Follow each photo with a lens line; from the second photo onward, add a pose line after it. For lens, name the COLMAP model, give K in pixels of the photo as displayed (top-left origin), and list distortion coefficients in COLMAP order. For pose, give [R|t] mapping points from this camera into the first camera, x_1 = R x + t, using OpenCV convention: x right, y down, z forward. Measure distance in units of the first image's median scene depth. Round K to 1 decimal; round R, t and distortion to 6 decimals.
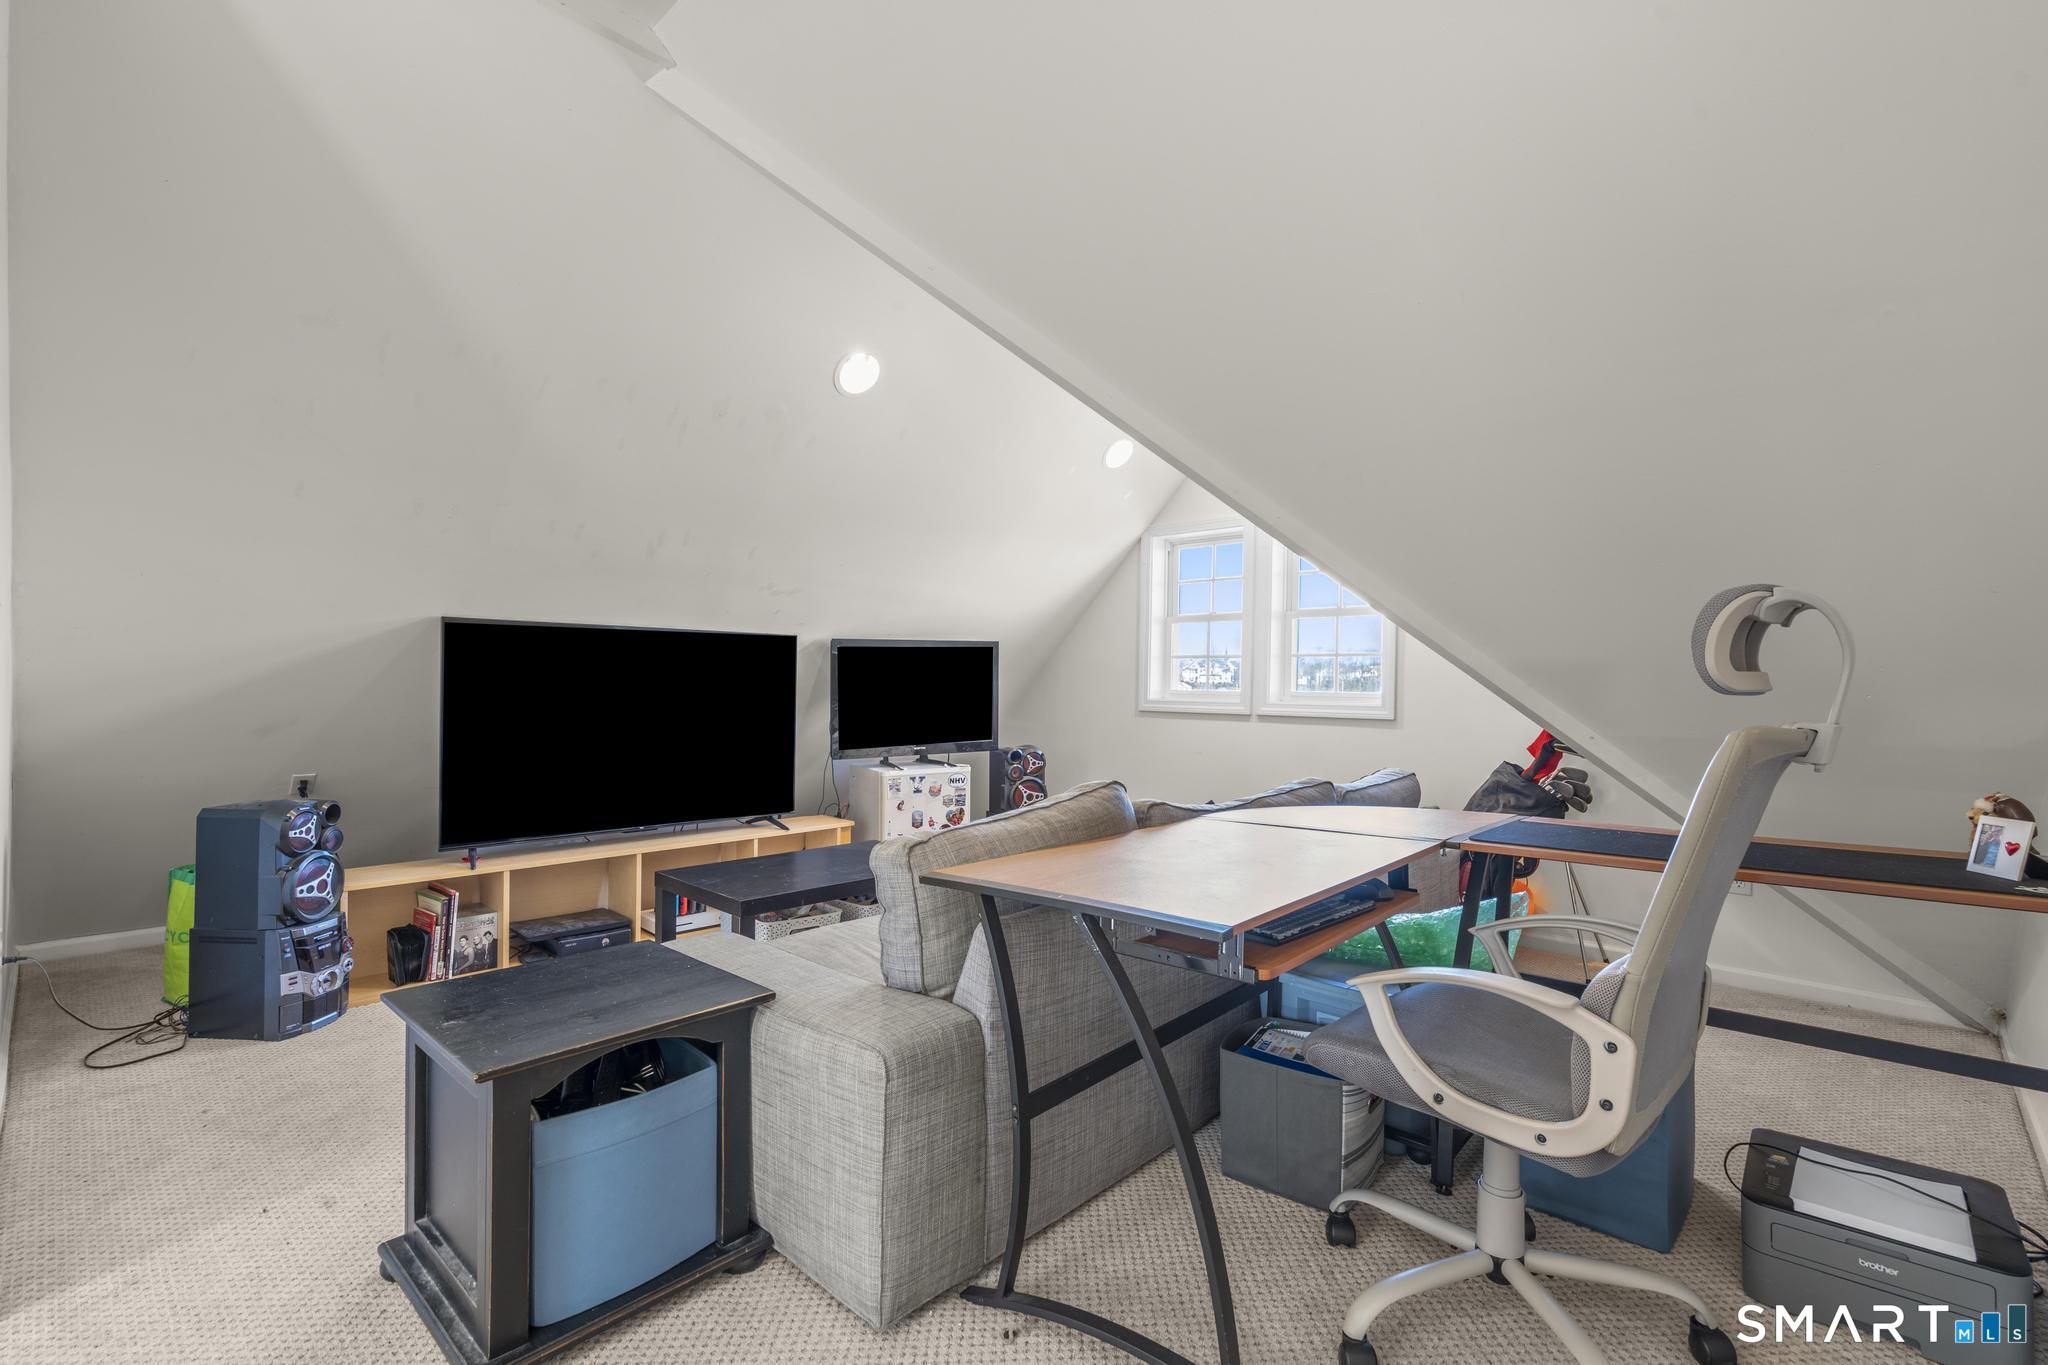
lens RADIAL K [[935.2, 0, 1001.3], [0, 935.2, 639.8], [0, 0, 1]] dist [-0.008098, 0.006957]
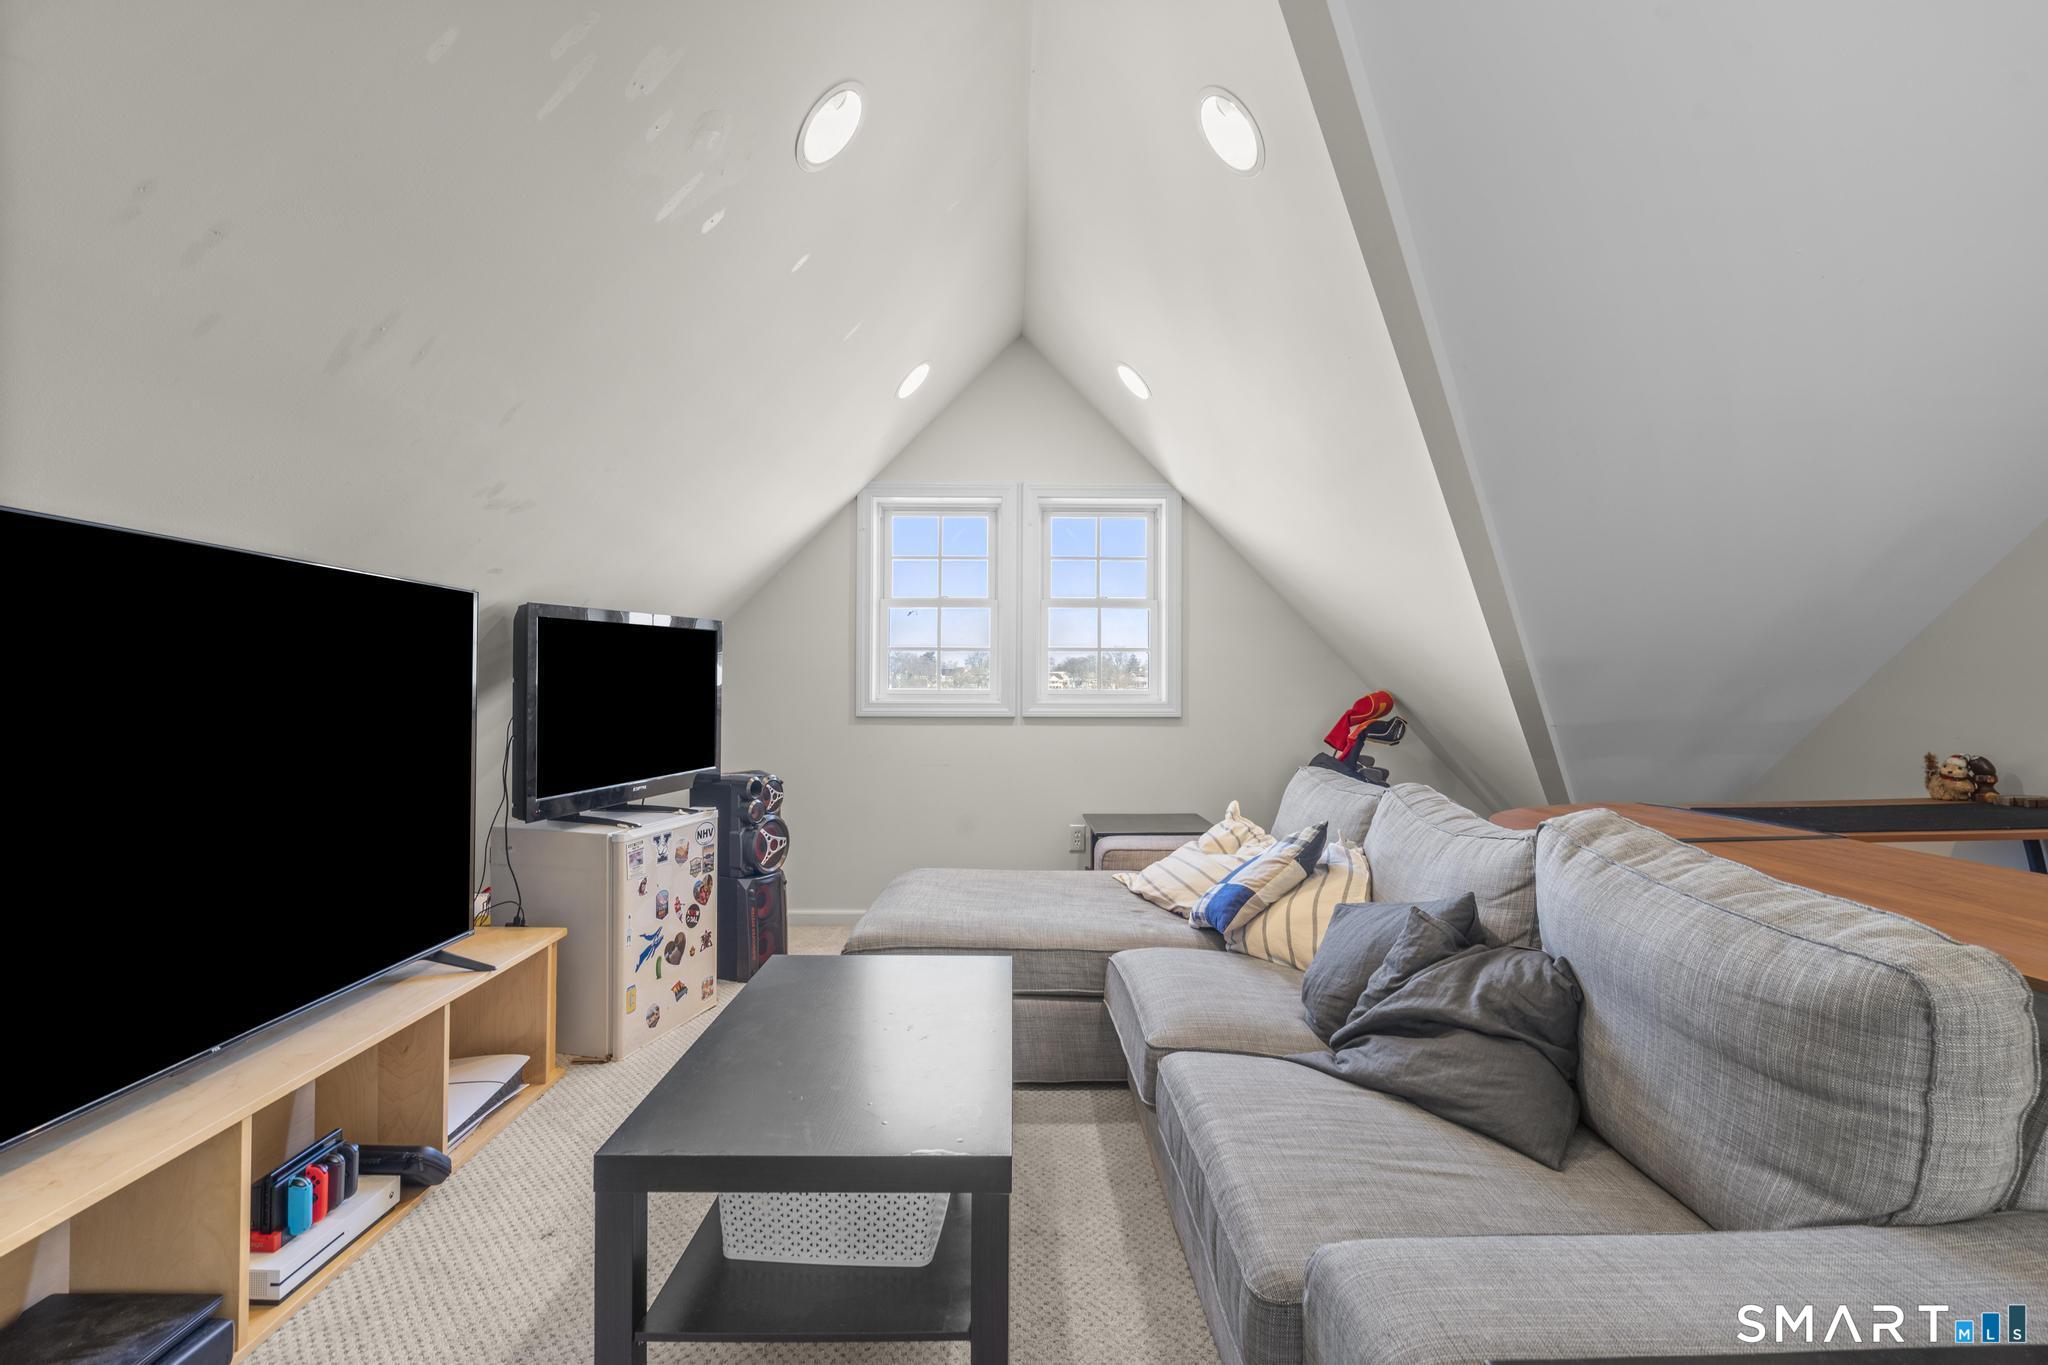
lens RADIAL K [[940.1, 0, 1026.7], [0, 940.1, 674.8], [0, 0, 1]] dist [-0.004082, 0.000001]
pose [[0.707767, -0.000282, 0.706445, -0.381521], [-0.026567, 0.999282, 0.027016, 0.020168], [-0.705946, -0.037889, 0.707252, 0.430957]]
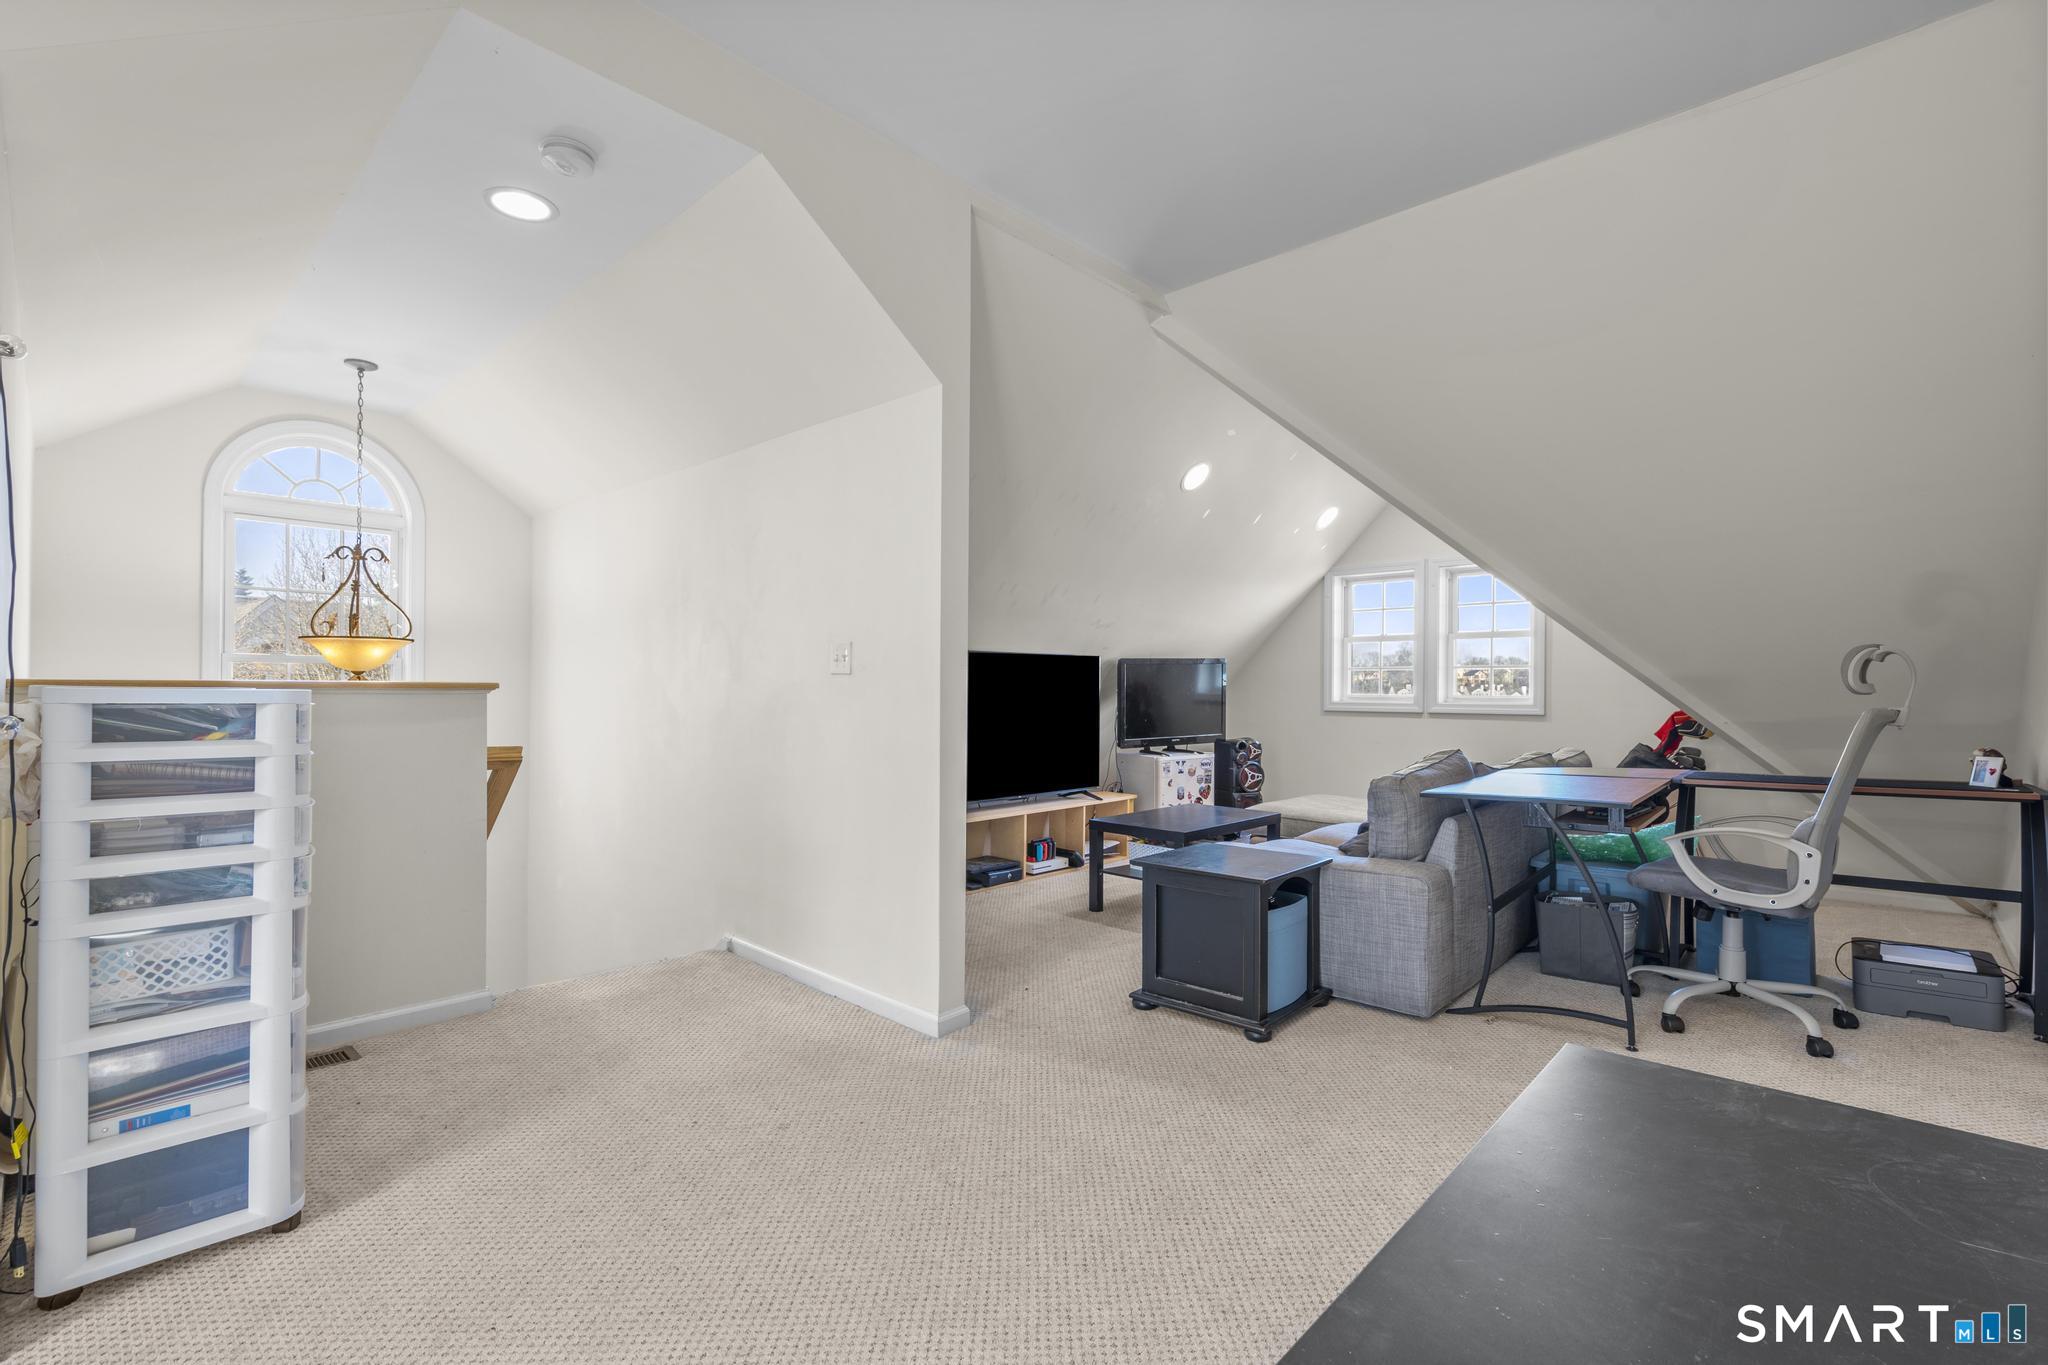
lens RADIAL K [[935.2, 0, 1001.3], [0, 935.2, 639.8], [0, 0, 1]] dist [-0.008098, 0.006957]
pose [[0.999964, -0.008431, 0.000819, -0.370243], [0.008435, 0.999947, -0.005817, -0.022461], [-0.000770, 0.005824, 0.999983, -0.356732]]
